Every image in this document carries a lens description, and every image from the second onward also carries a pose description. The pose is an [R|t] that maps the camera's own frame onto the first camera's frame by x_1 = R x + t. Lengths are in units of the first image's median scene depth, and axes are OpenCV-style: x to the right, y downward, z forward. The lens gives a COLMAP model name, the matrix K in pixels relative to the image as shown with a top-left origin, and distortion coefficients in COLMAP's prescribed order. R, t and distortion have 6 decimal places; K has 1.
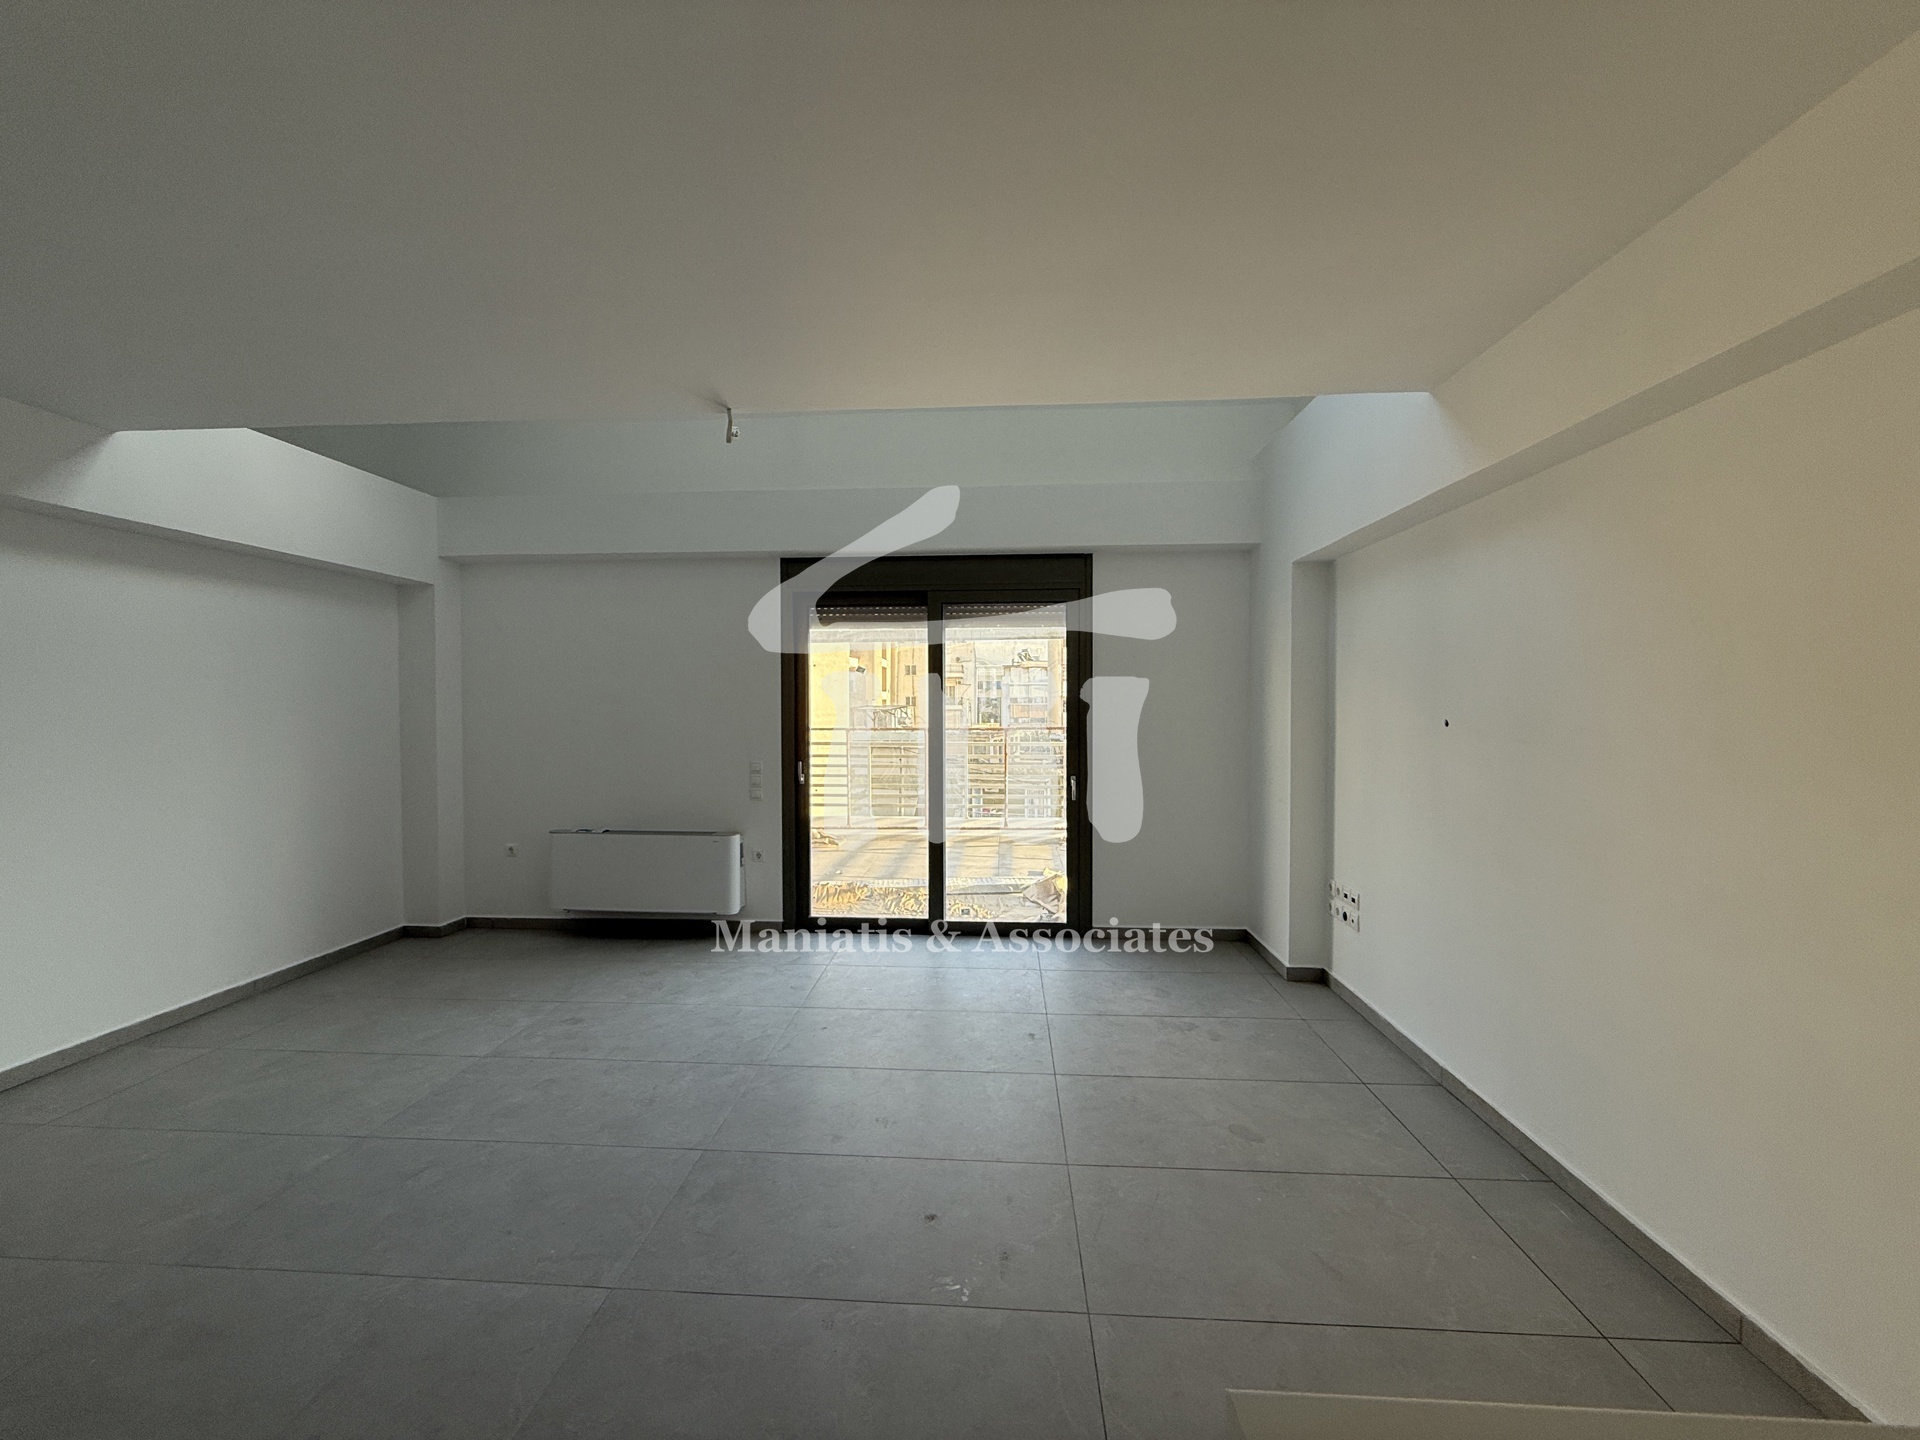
lens RADIAL K [[761.2, 0, 953.0], [0, 761.2, 720.6], [0, 0, 1]] dist [0.000676, -0.000173]
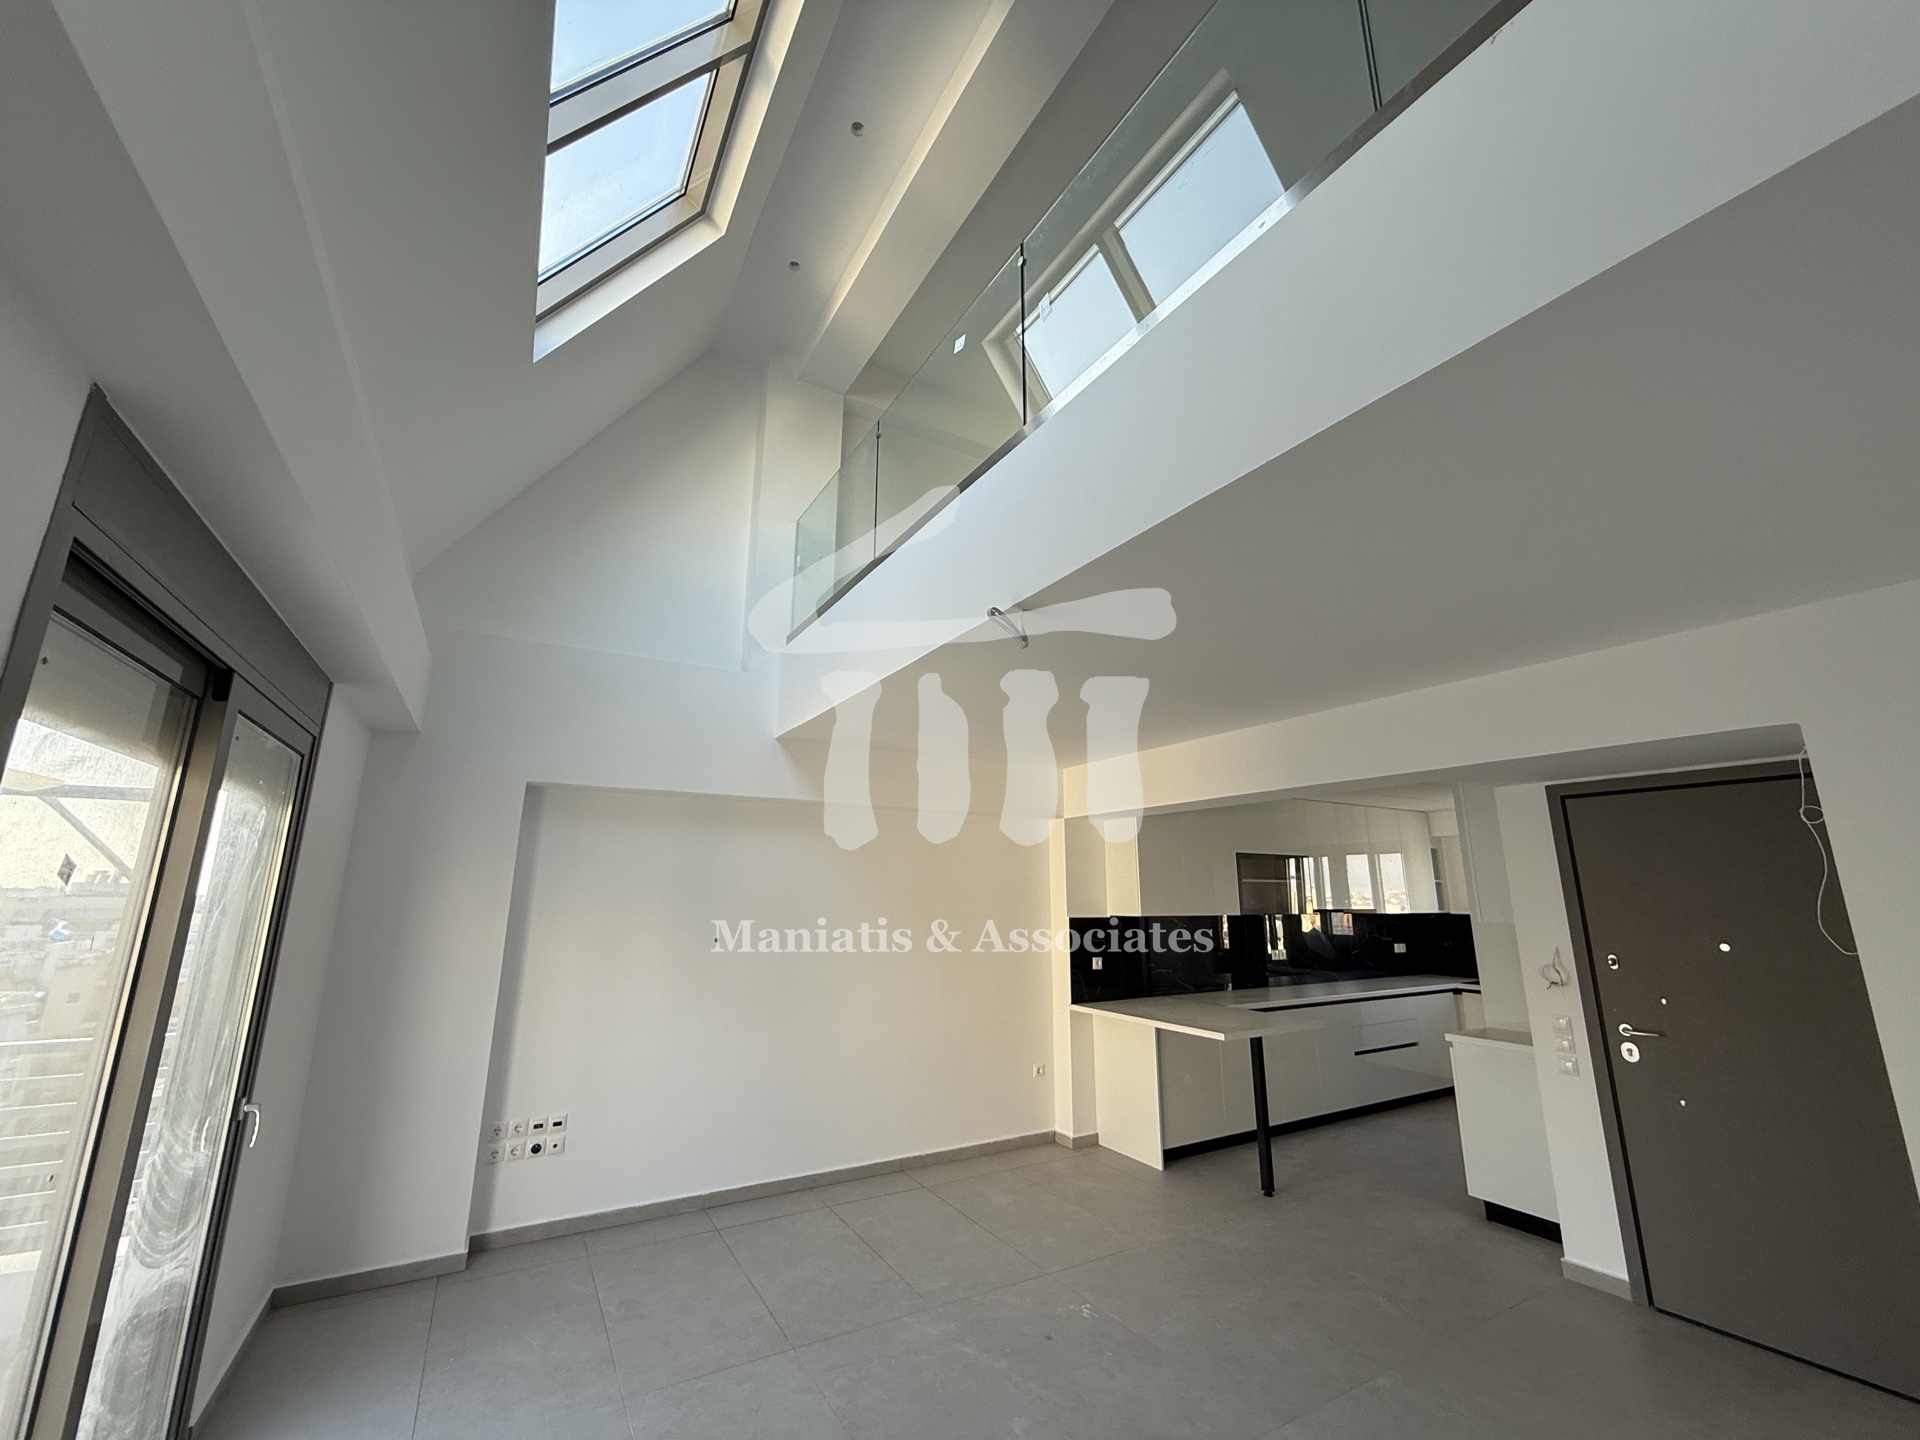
lens RADIAL K [[761.2, 0, 955.4], [0, 761.2, 720.1], [0, 0, 1]] dist [0.000676, -0.000173]
pose [[-0.558111, 0.185016, 0.808877, -0.837759], [0.011086, 0.976400, -0.215685, -0.083929], [-0.829693, -0.111409, -0.546990, 1.360805]]
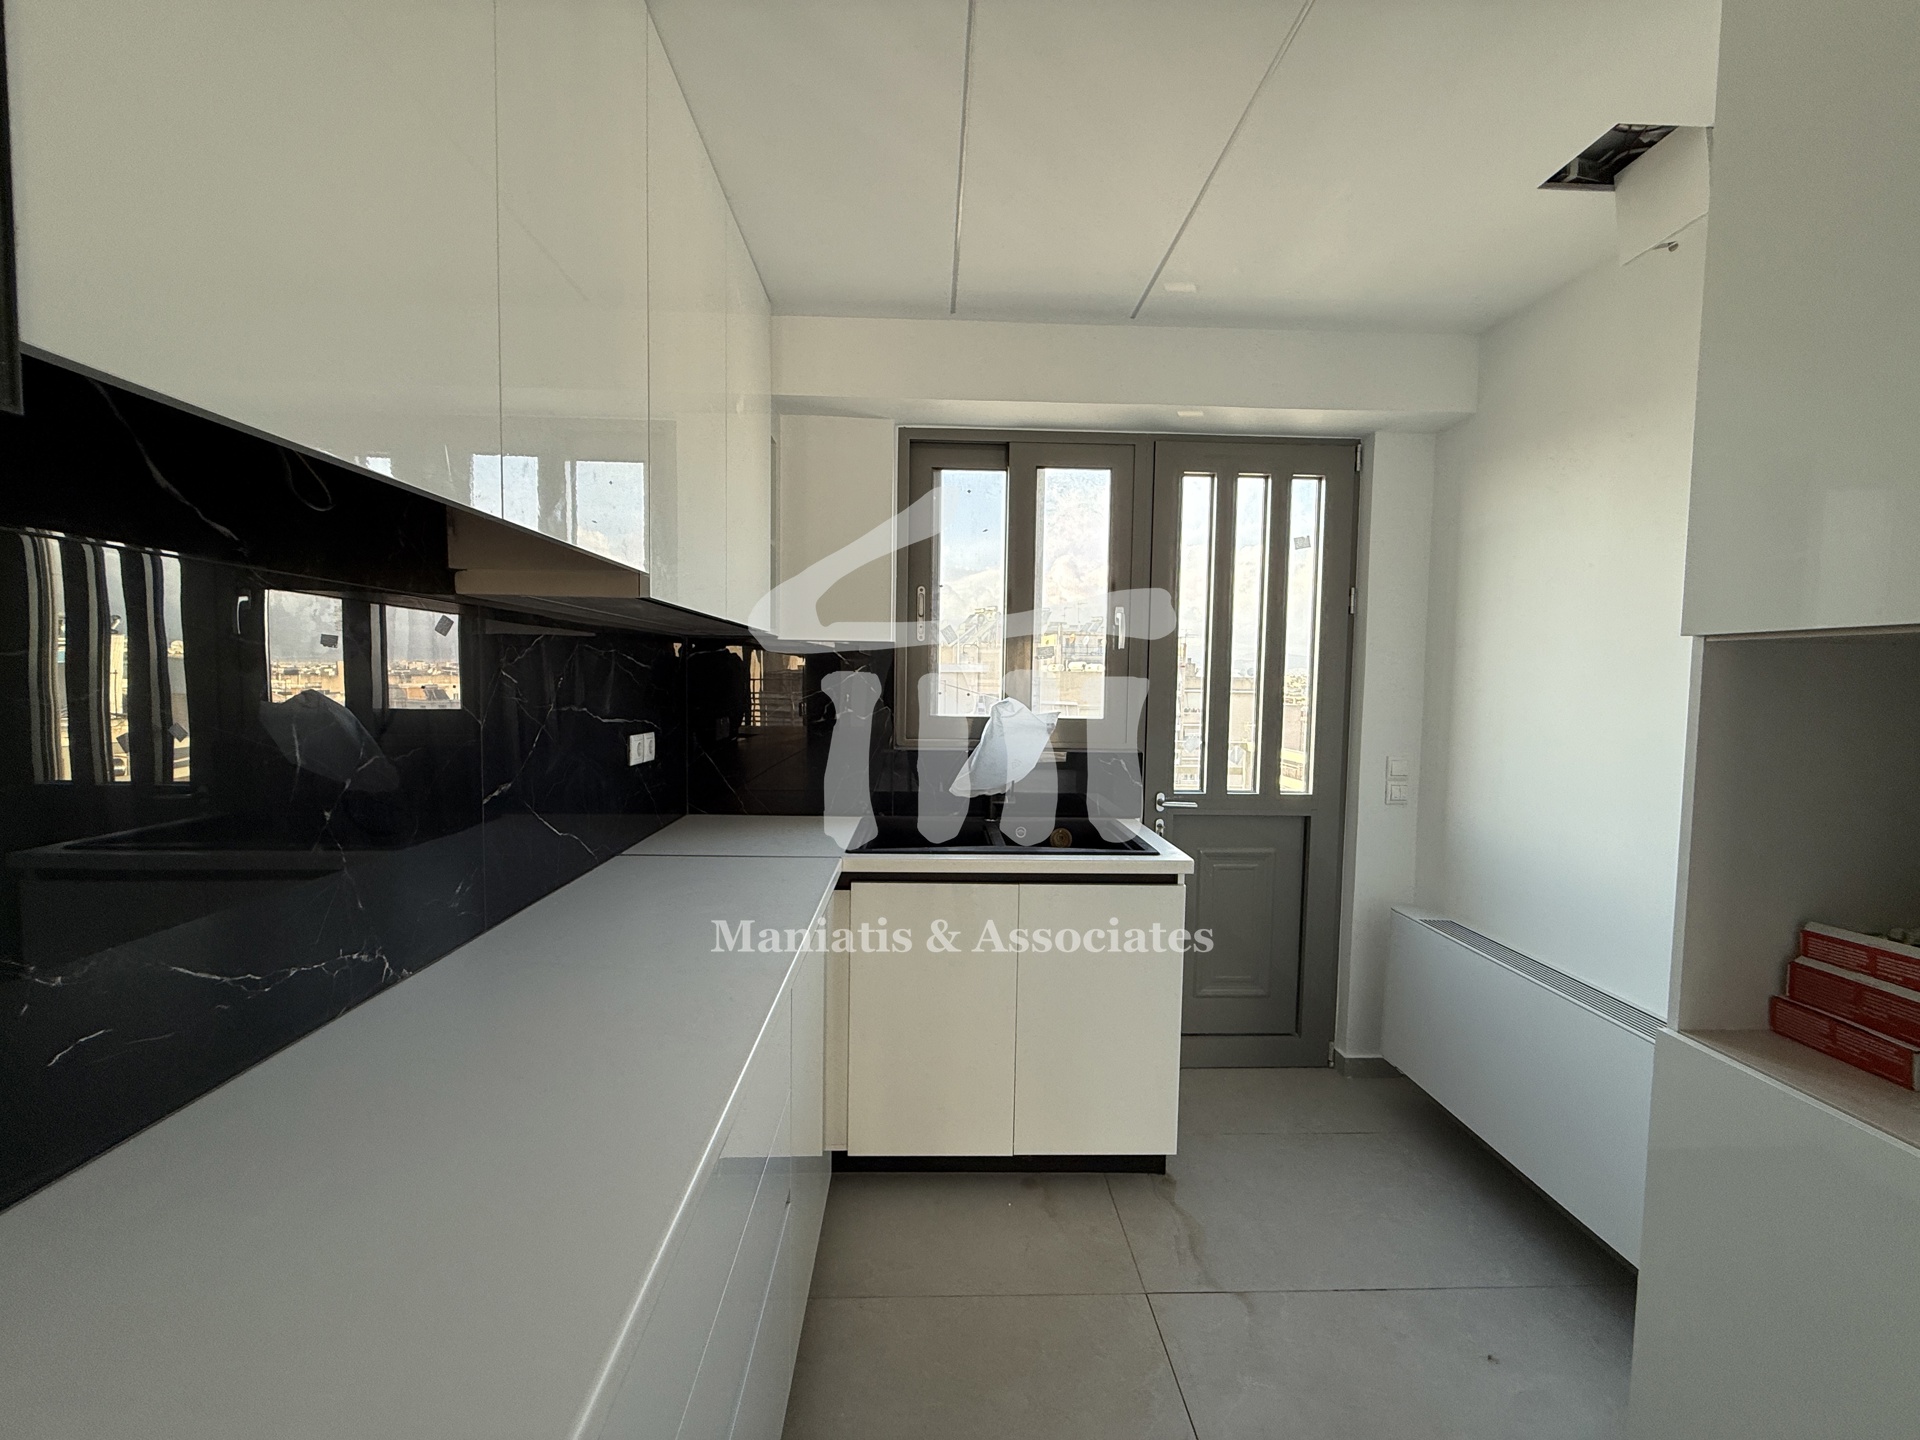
lens RADIAL K [[761.2, 0, 962.7], [0, 761.2, 720.9], [0, 0, 1]] dist [0.000676, -0.000173]
pose [[-0.994628, -0.008998, -0.103123, 0.197917], [-0.016856, 0.996997, 0.075584, 0.029971], [0.102134, 0.076916, -0.991793, -0.412774]]
